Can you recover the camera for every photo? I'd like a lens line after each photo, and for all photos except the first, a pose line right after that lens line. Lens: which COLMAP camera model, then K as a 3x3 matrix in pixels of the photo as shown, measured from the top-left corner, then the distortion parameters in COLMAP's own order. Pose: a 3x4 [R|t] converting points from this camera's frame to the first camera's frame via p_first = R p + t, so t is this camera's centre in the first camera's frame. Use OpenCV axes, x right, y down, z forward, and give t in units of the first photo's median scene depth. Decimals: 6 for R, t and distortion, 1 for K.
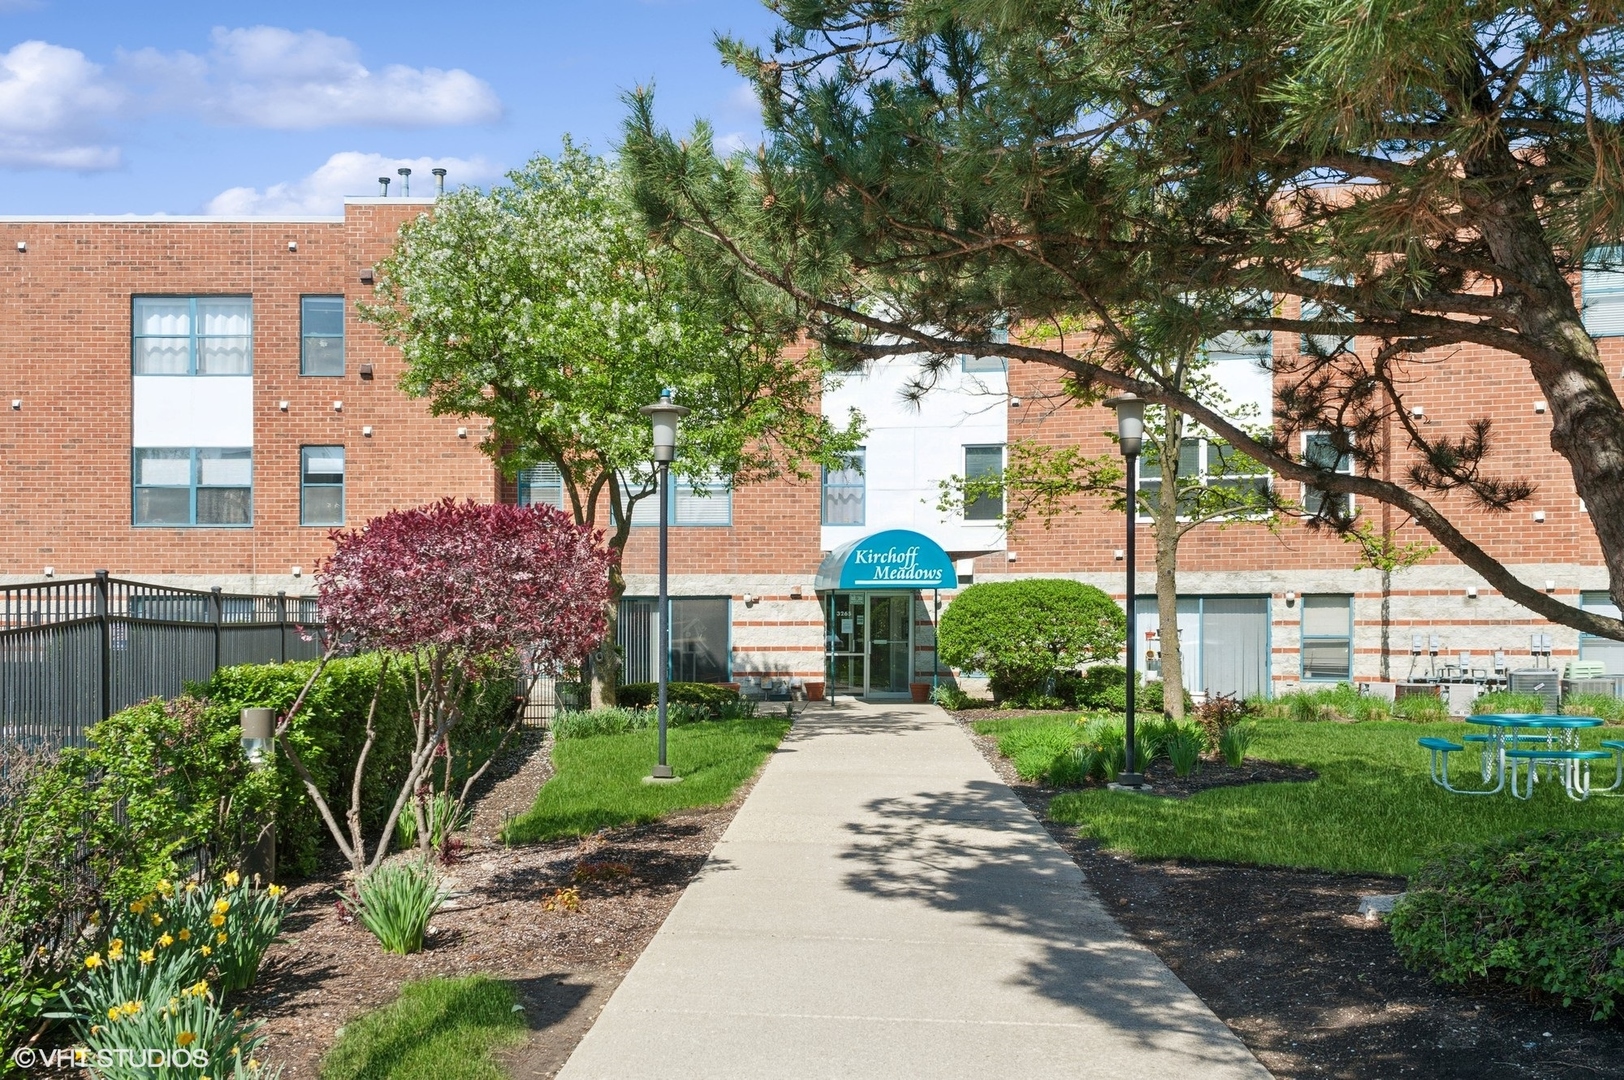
lens RADIAL K [[1407.1, 0, 808.7], [0, 1407.1, 590.0], [0, 0, 1]] dist [-0.028650, 0.015802]
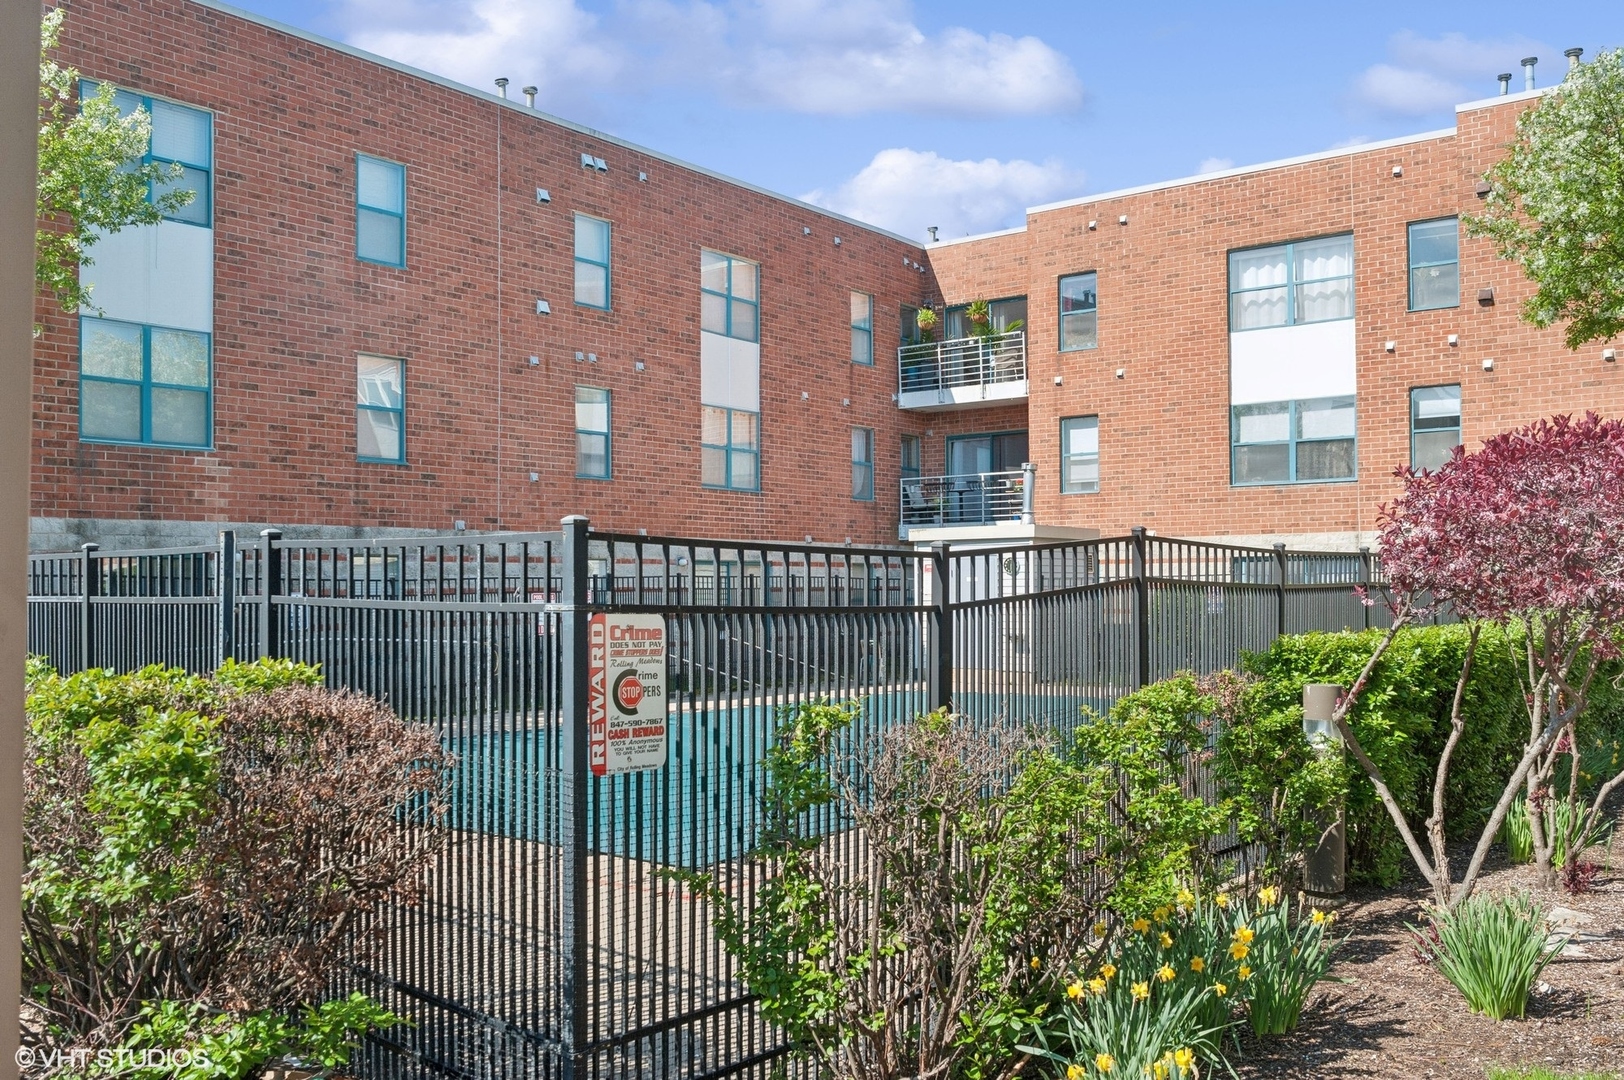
lens RADIAL K [[1407.1, 0, 808.7], [0, 1407.1, 590.0], [0, 0, 1]] dist [-0.028650, 0.015802]
pose [[0.716128, -0.007288, -0.697931, -0.021331], [0.026177, 0.999522, 0.016421, 0.004695], [0.697478, -0.030029, 0.715976, 0.160962]]
